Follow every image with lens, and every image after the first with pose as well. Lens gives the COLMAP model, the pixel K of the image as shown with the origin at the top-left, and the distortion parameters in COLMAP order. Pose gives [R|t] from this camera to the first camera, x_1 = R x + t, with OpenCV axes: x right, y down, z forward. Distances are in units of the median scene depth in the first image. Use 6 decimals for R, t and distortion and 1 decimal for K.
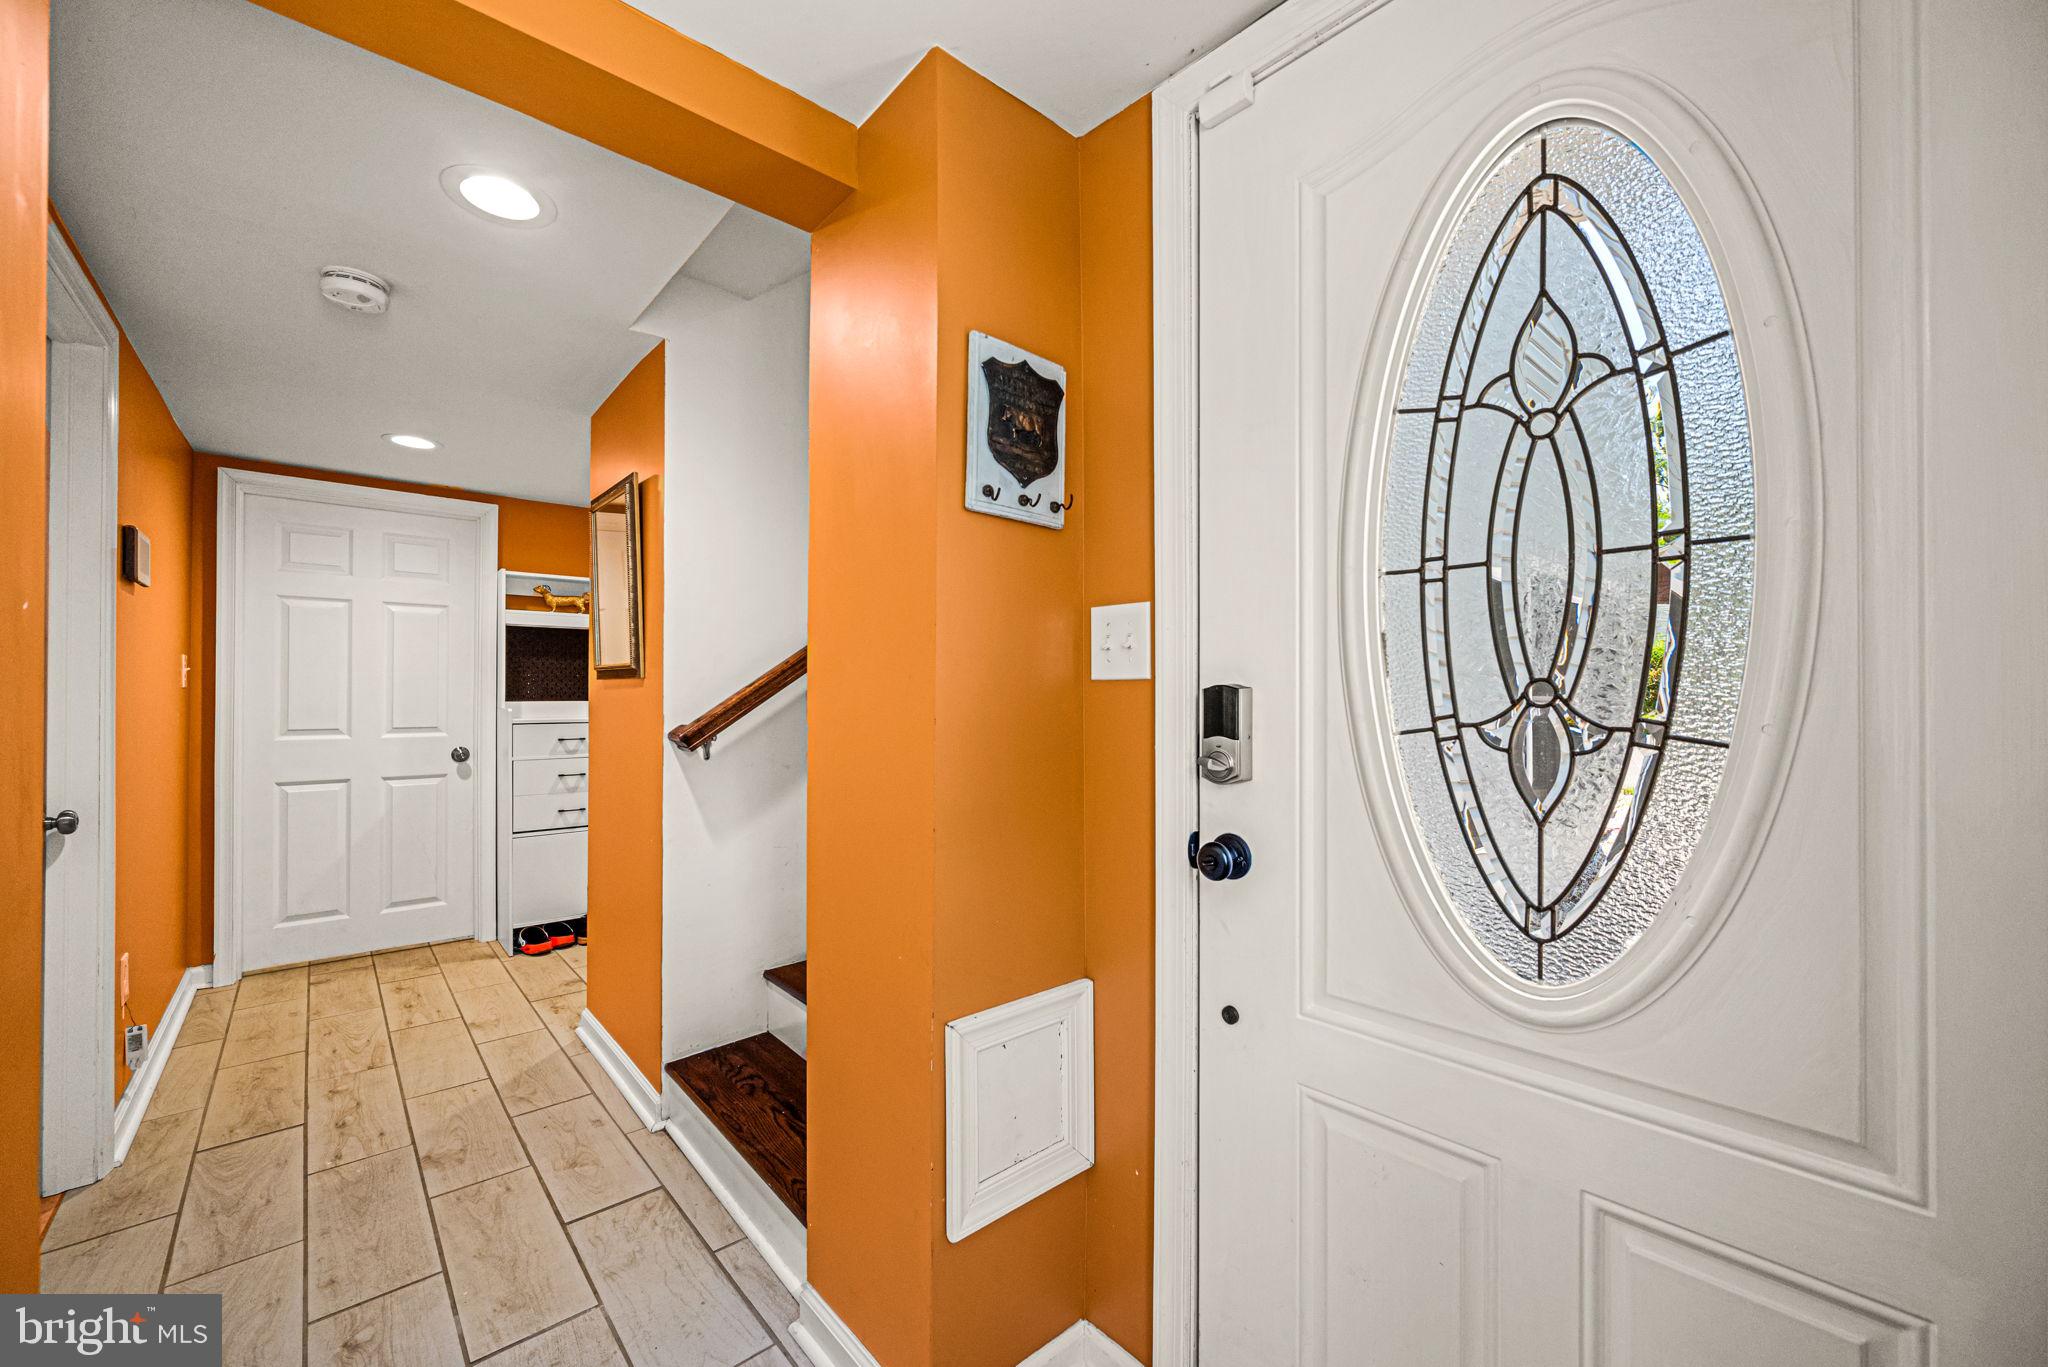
lens RADIAL K [[793.4, 0, 987.8], [0, 793.4, 677.7], [0, 0, 1]] dist [-0.000988, -0.000016]
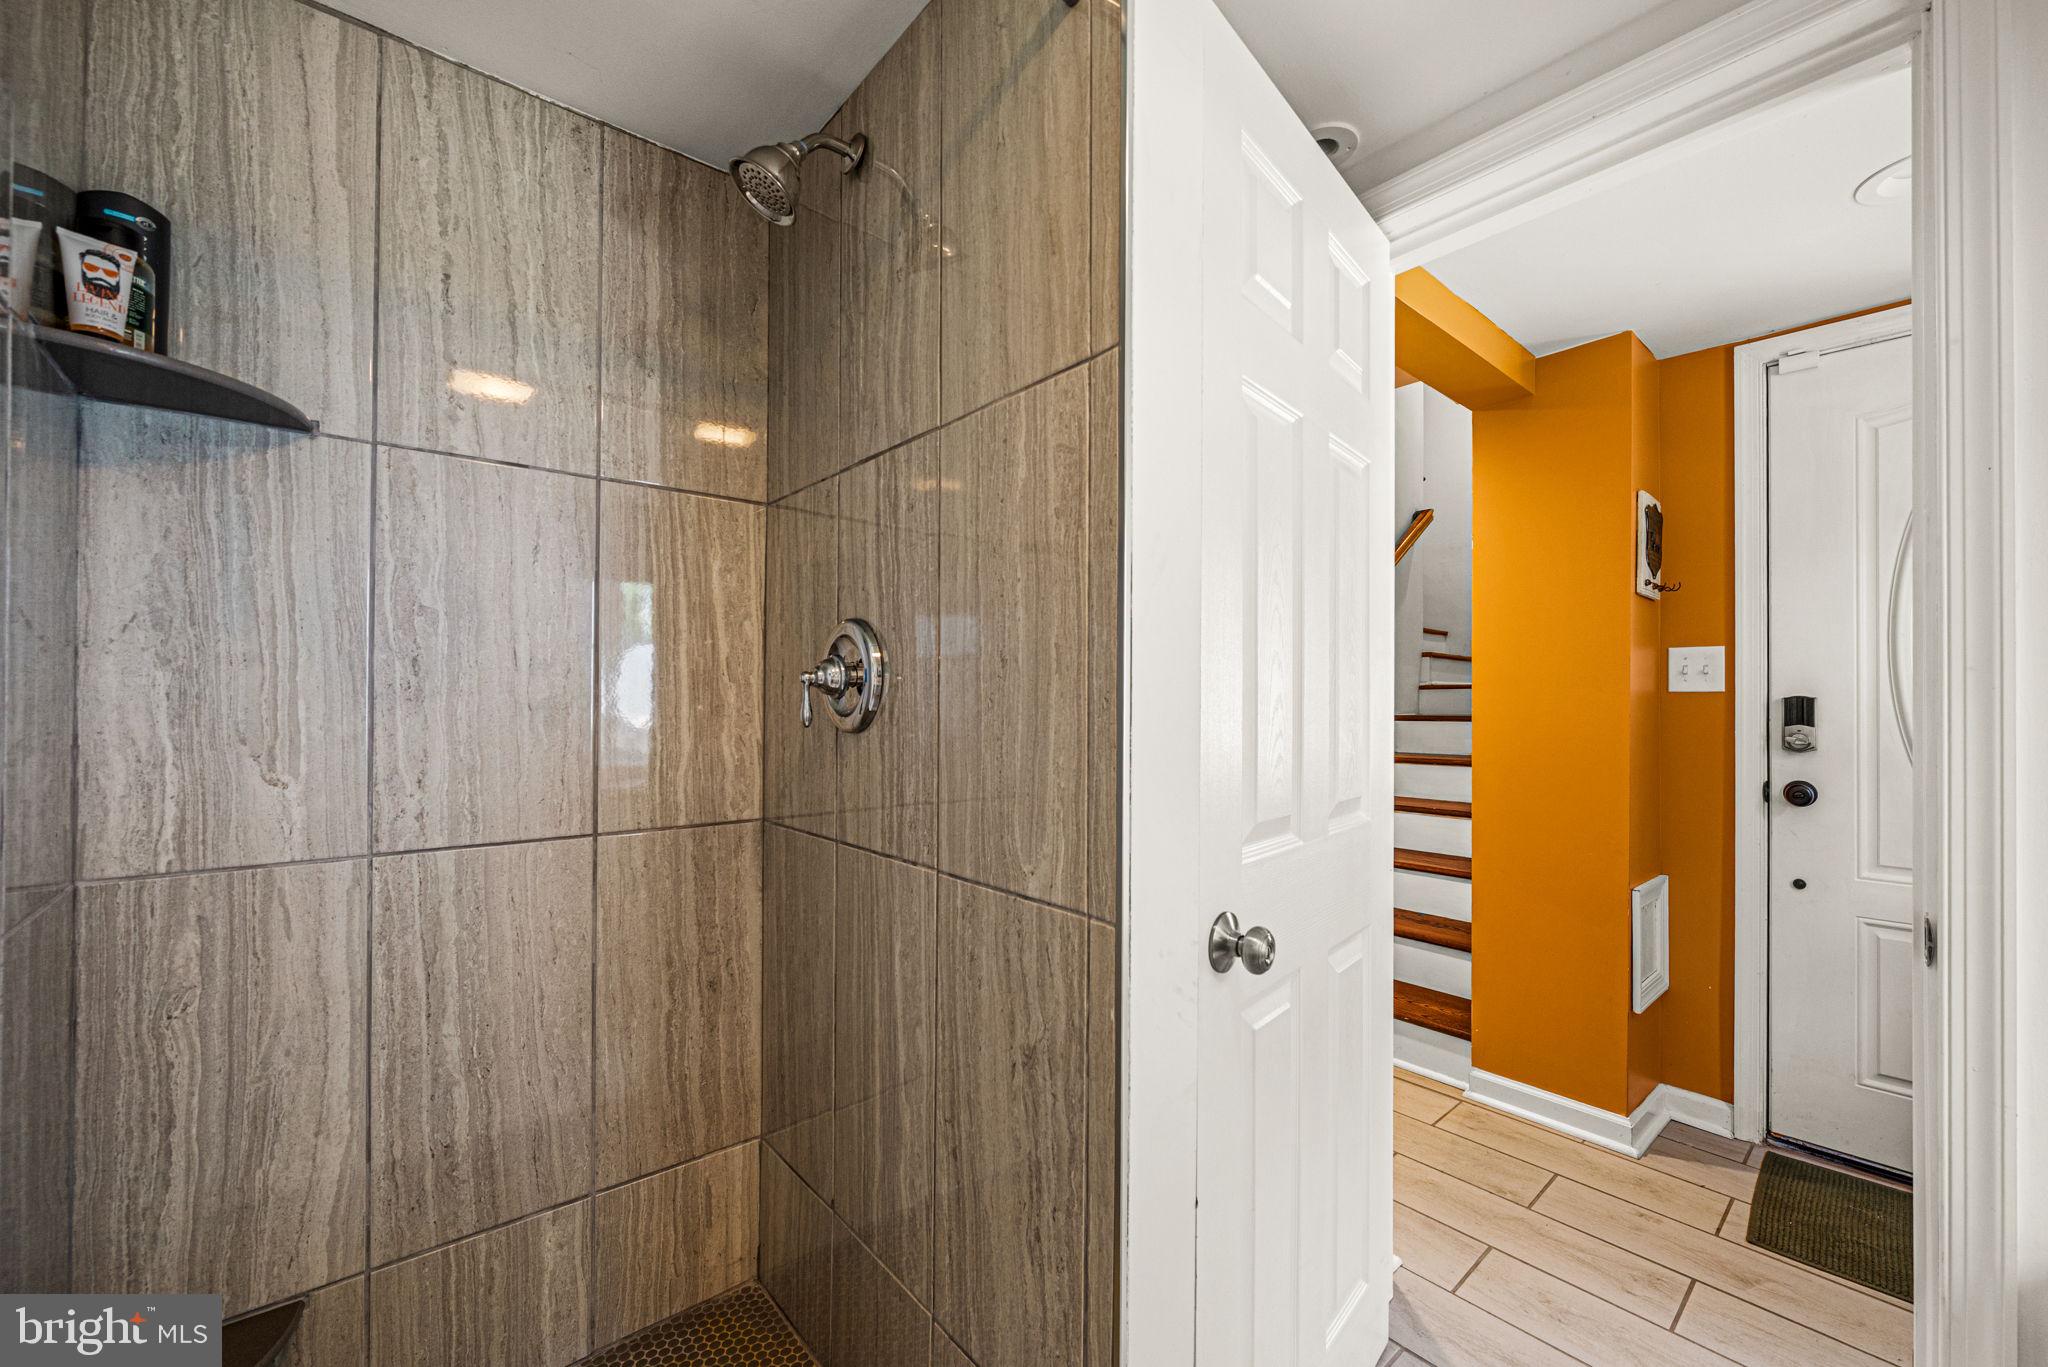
lens RADIAL K [[815.2, 0, 1024.0], [0, 815.2, 683.5], [0, 0, 1]] dist [-0.002283, -0.000258]
pose [[0.999991, 0.001613, 0.004018, -1.401556], [-0.001616, 0.999998, 0.000735, -0.016918], [-0.004017, -0.000741, 0.999992, -0.781491]]
